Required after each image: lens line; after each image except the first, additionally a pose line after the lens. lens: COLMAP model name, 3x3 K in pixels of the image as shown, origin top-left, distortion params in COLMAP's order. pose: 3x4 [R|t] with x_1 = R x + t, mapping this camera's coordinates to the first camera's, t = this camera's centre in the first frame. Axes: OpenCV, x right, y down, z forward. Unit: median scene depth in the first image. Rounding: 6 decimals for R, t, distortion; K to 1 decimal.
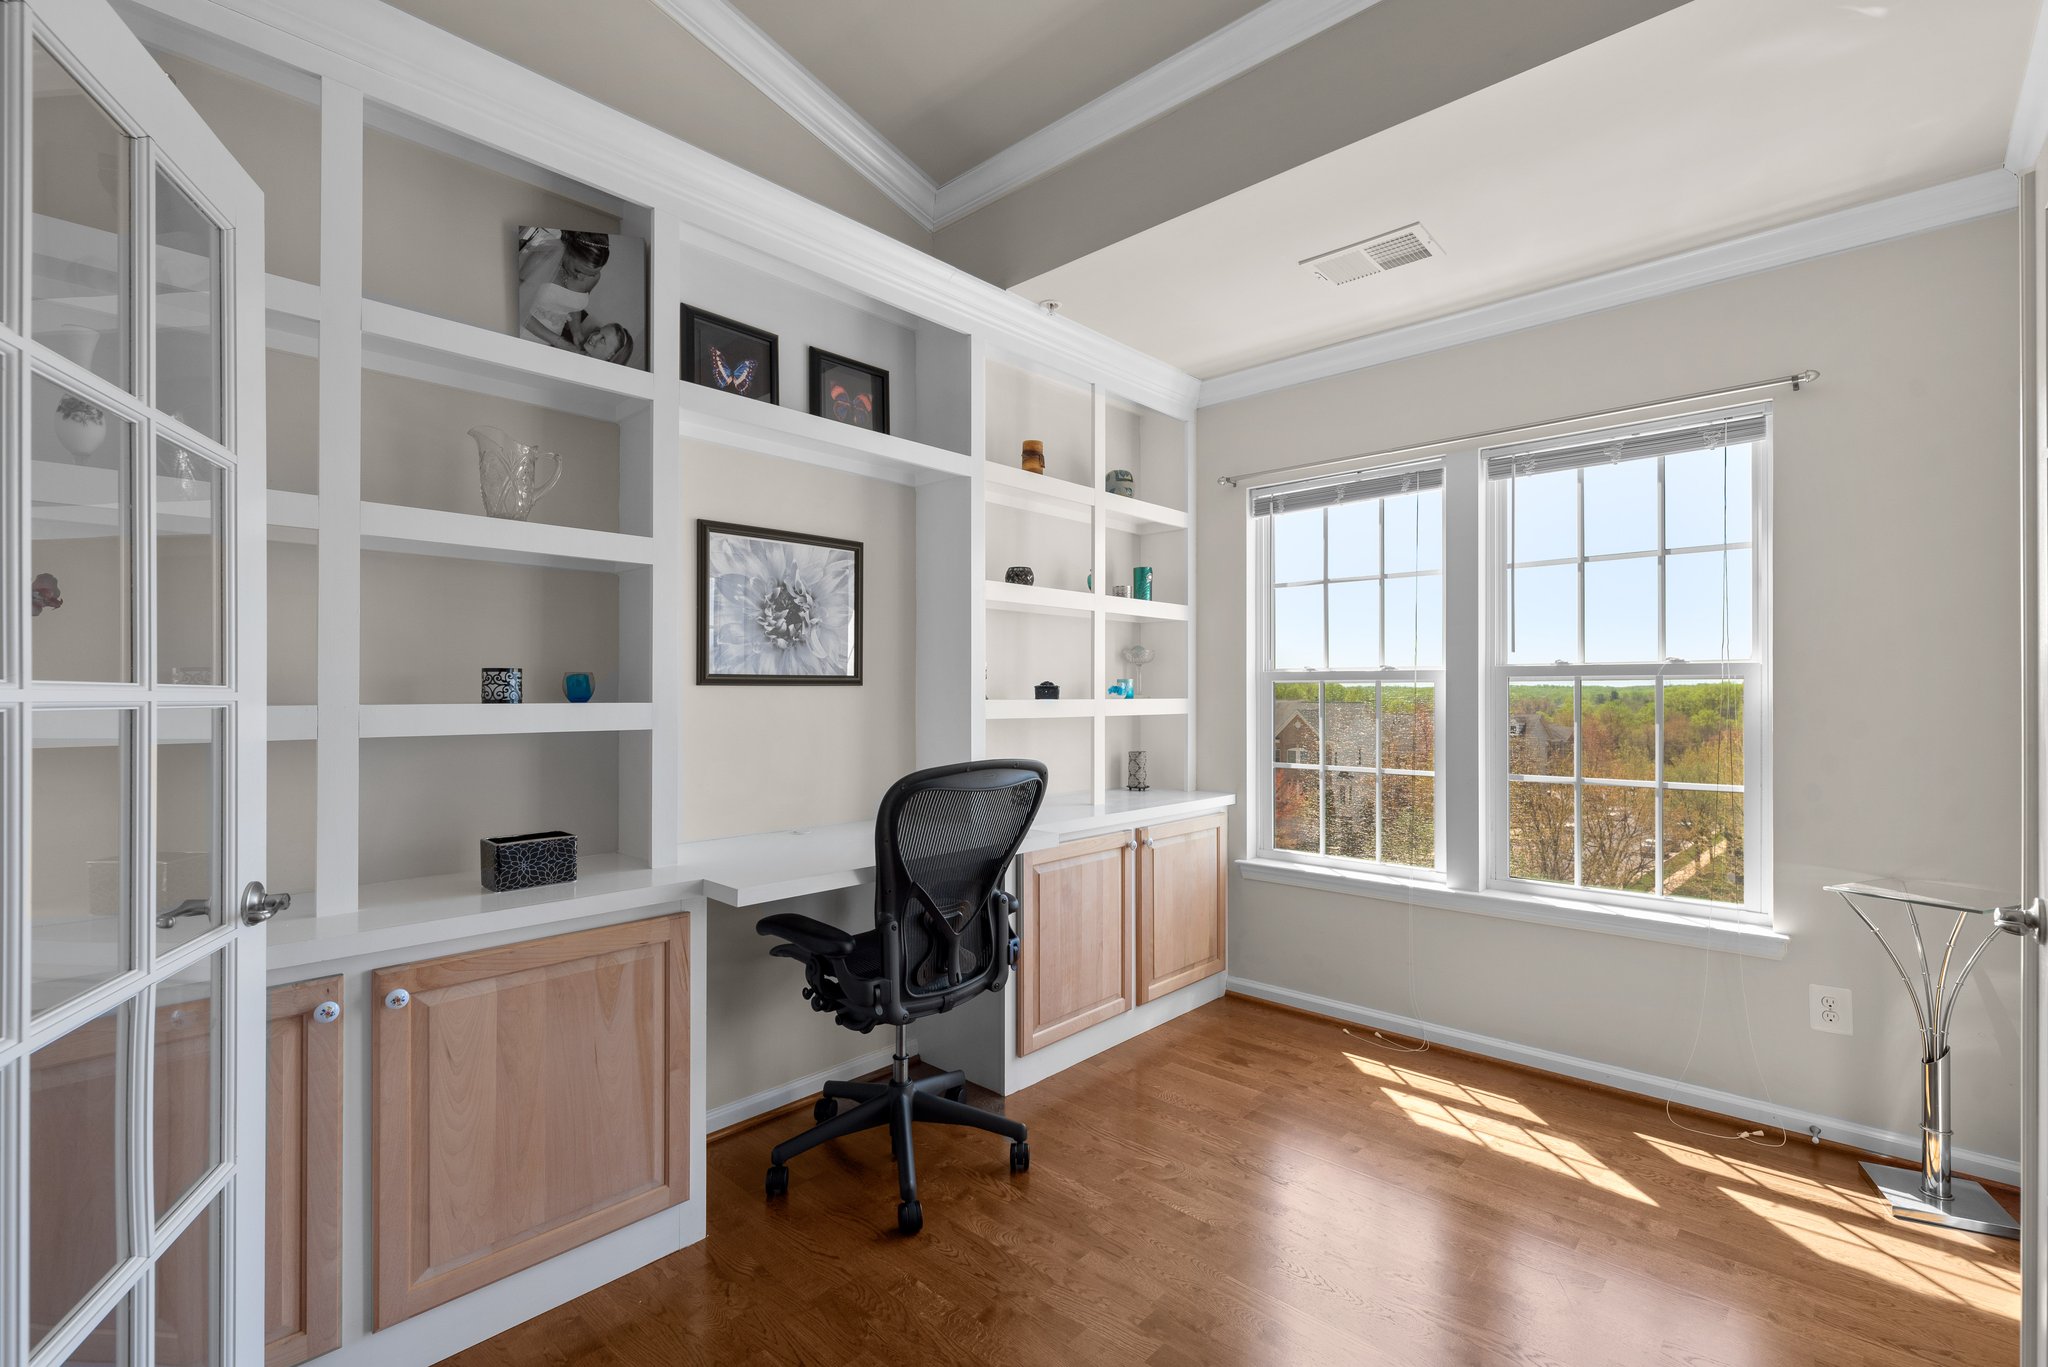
lens RADIAL K [[933.5, 0, 1025.4], [0, 933.5, 690.8], [0, 0, 1]] dist [0.001432, -0.000021]
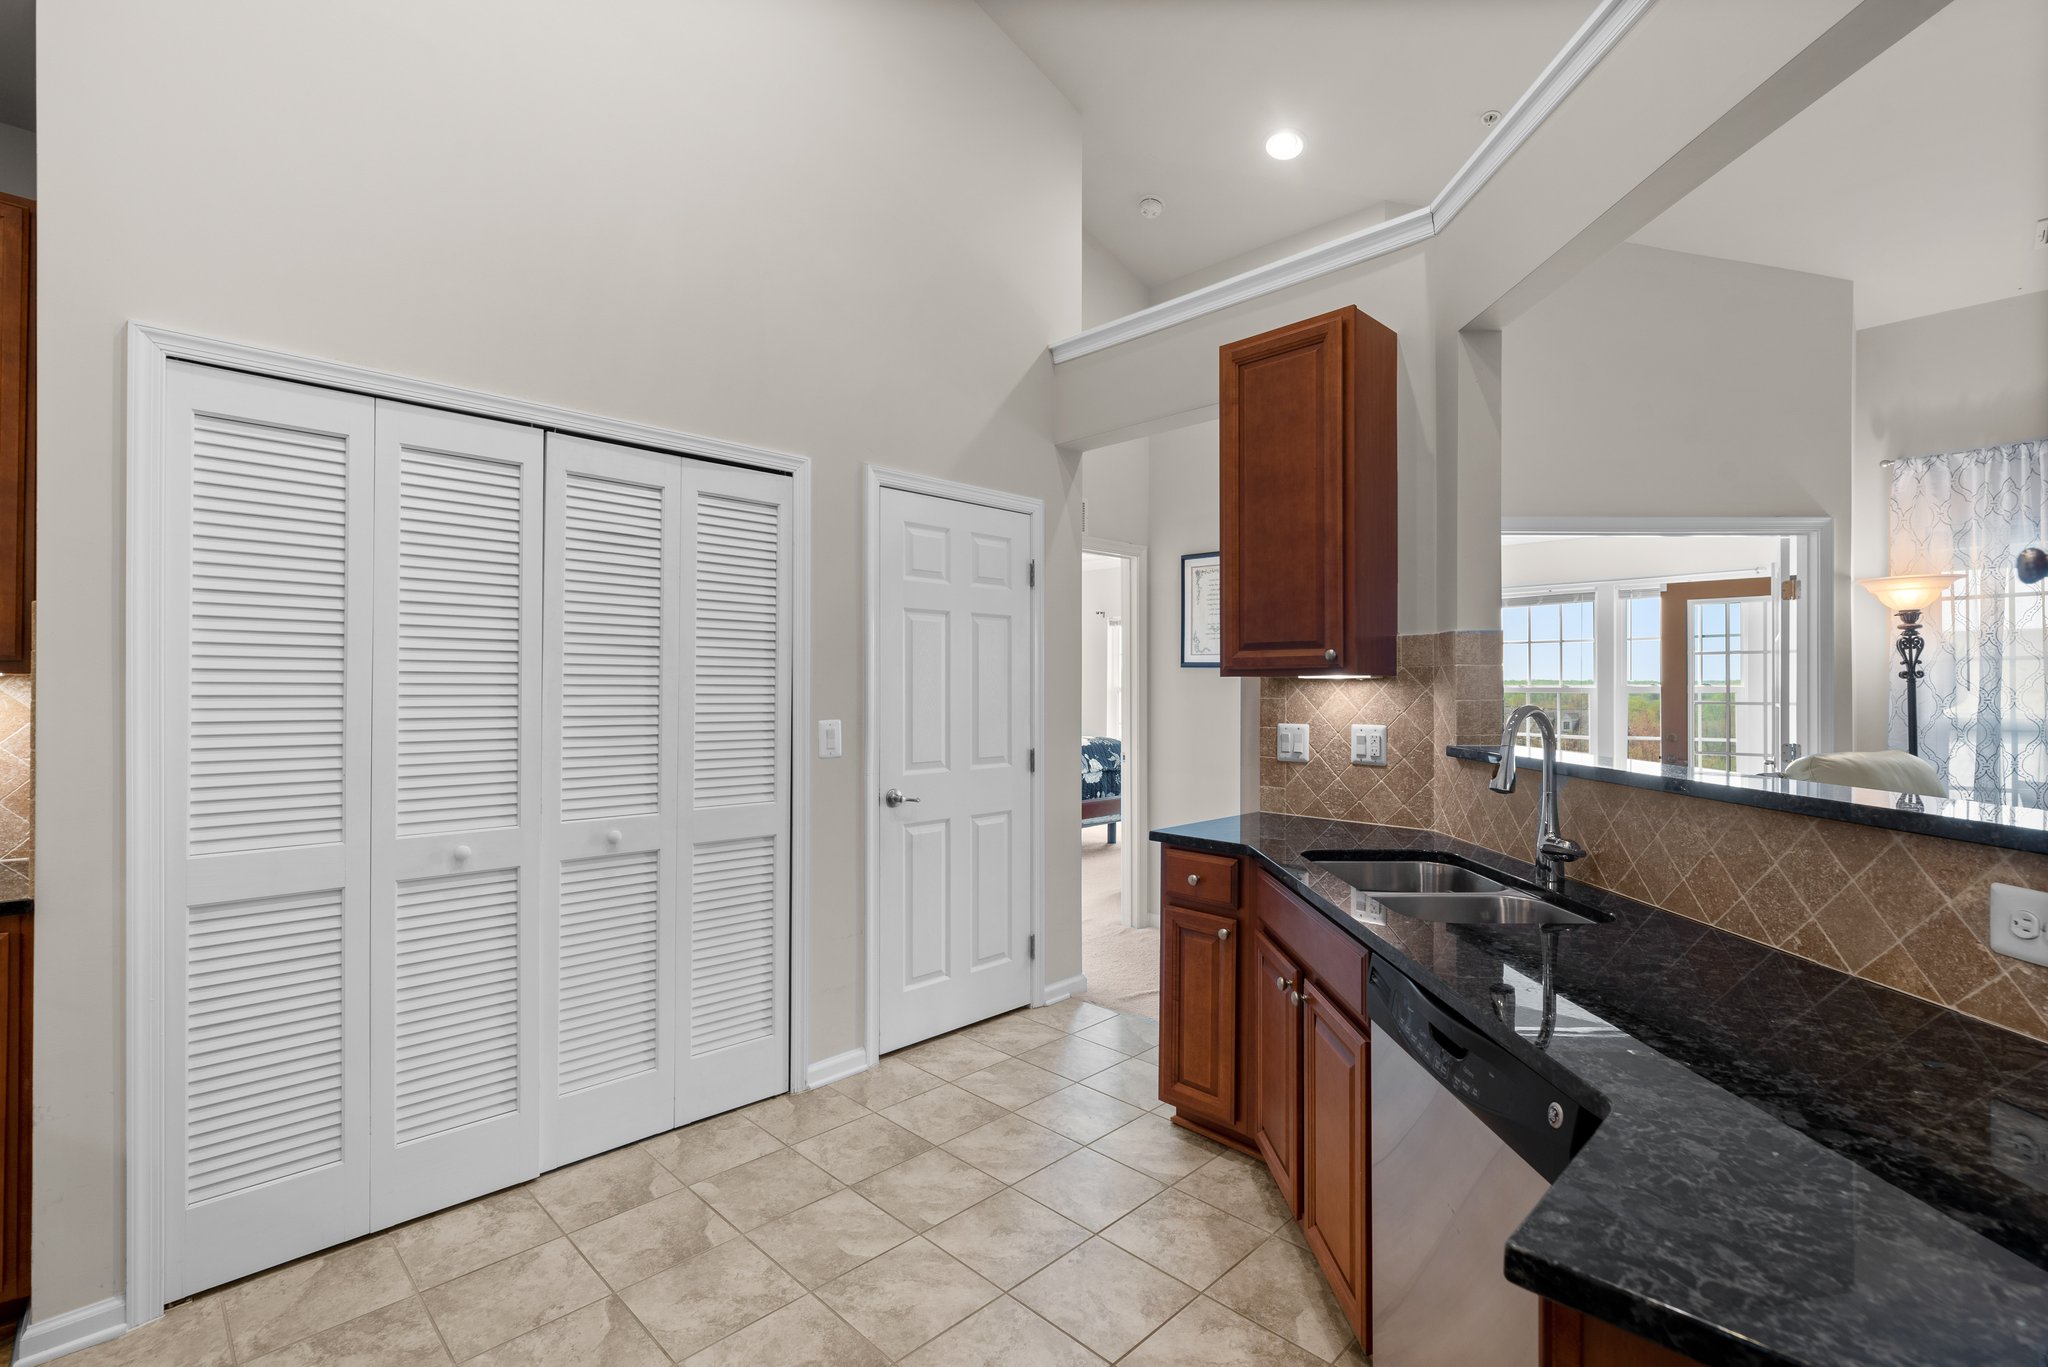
lens RADIAL K [[920.7, 0, 1026.6], [0, 920.7, 684.9], [0, 0, 1]] dist [0.002243, 0.000122]
pose [[0.999451, 0.001126, -0.033107, -0.981198], [-0.001237, 0.999994, -0.003345, -0.028978], [0.033103, 0.003384, 0.999446, -1.430215]]
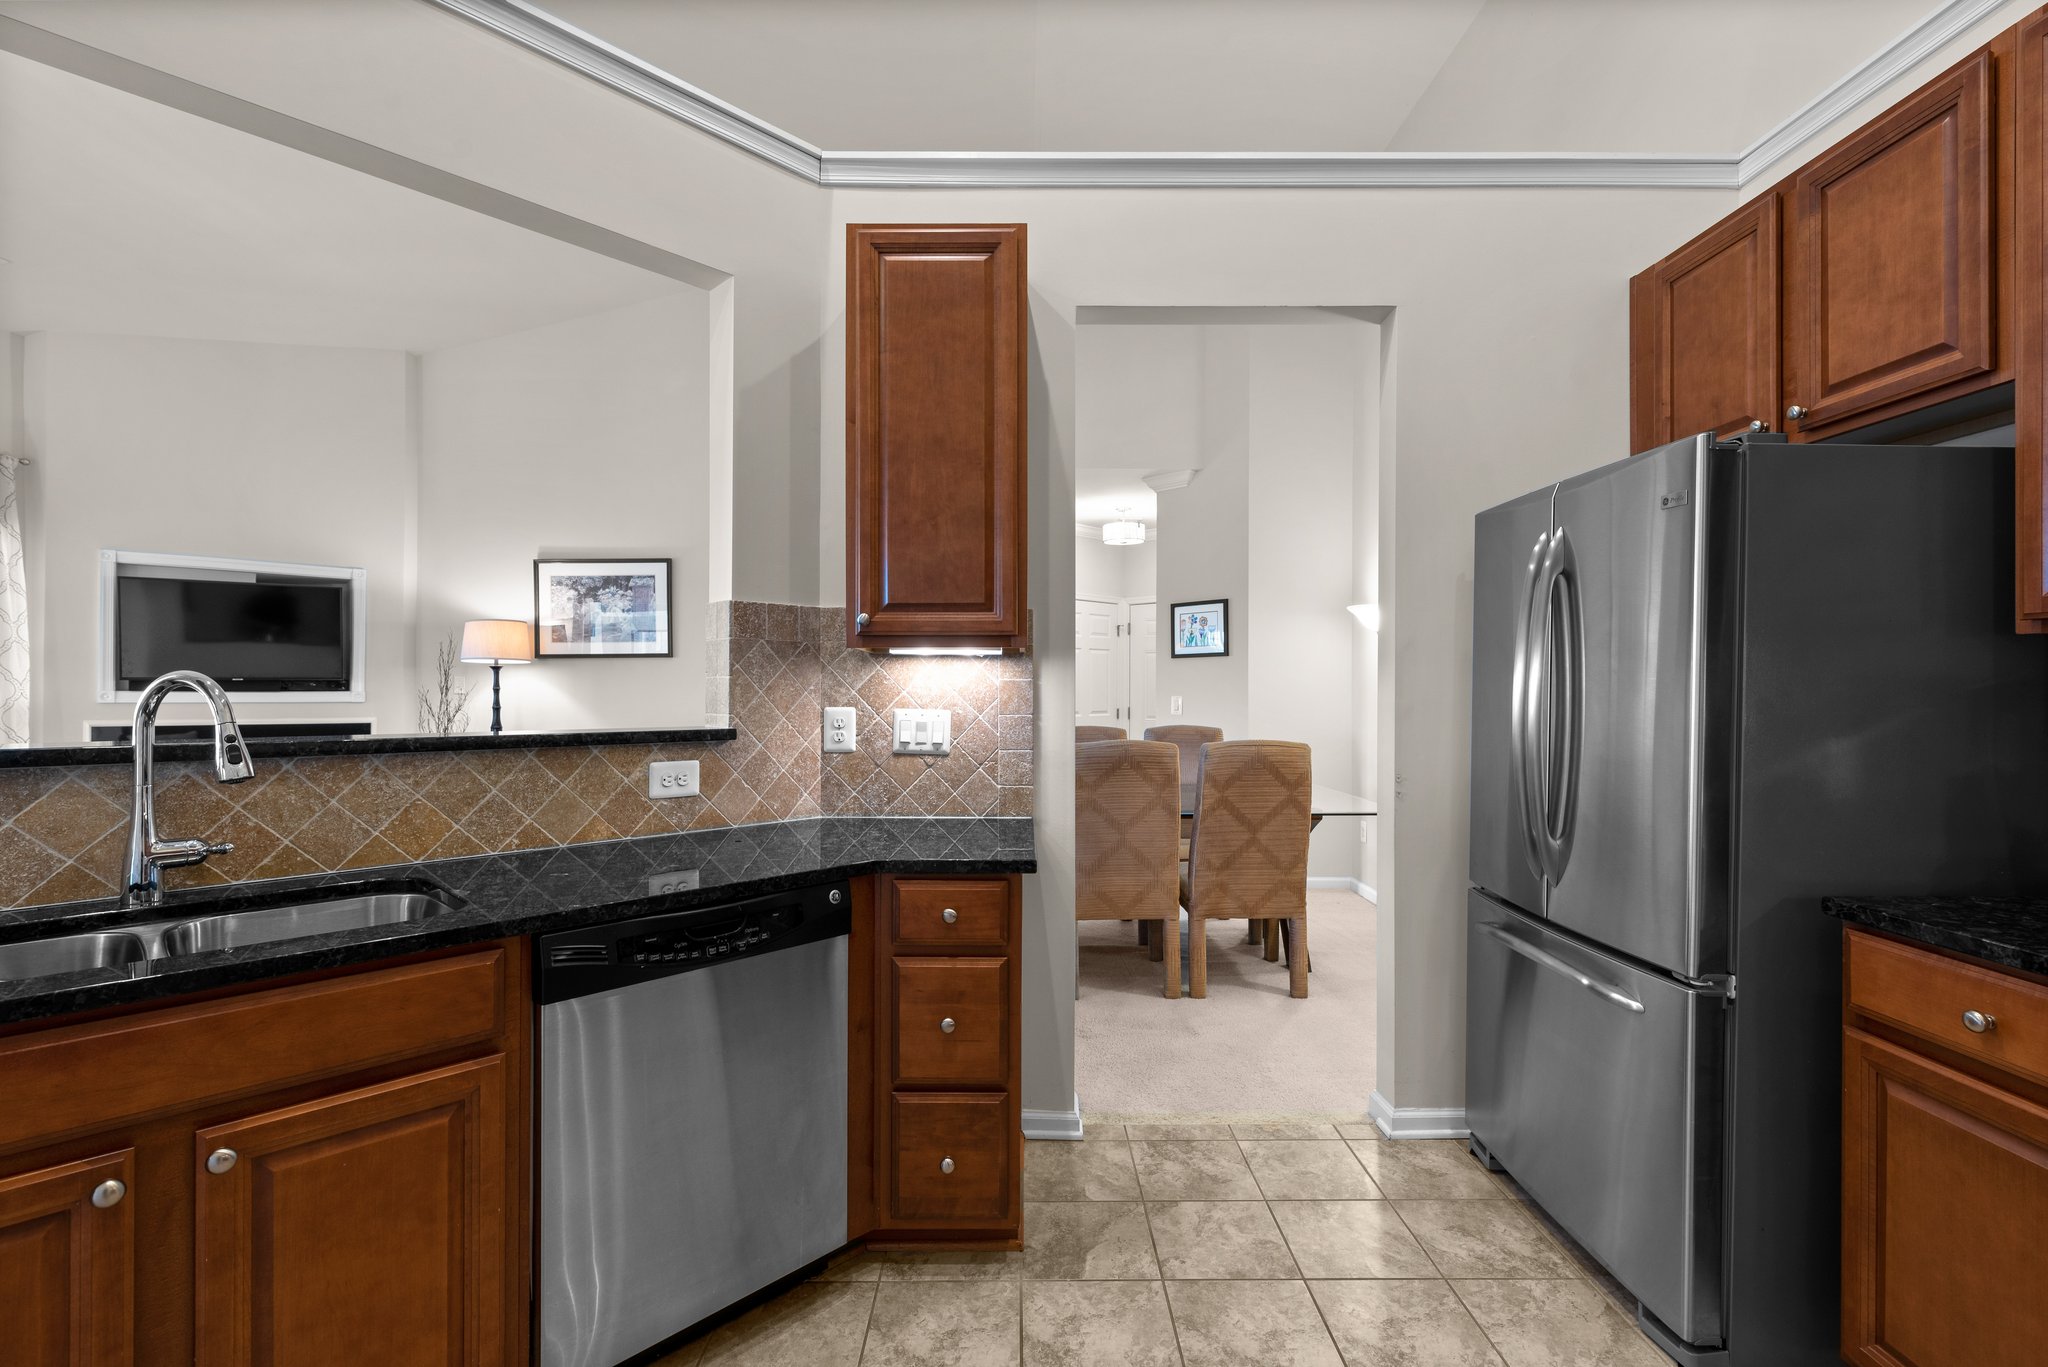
lens RADIAL K [[911.9, 0, 1023.8], [0, 911.9, 685.4], [0, 0, 1]] dist [0.003472, -0.000607]
pose [[-0.688198, -0.001294, 0.725522, -1.388152], [-0.004777, 0.999985, -0.002748, -0.006109], [-0.725508, -0.005357, -0.688193, -0.619902]]
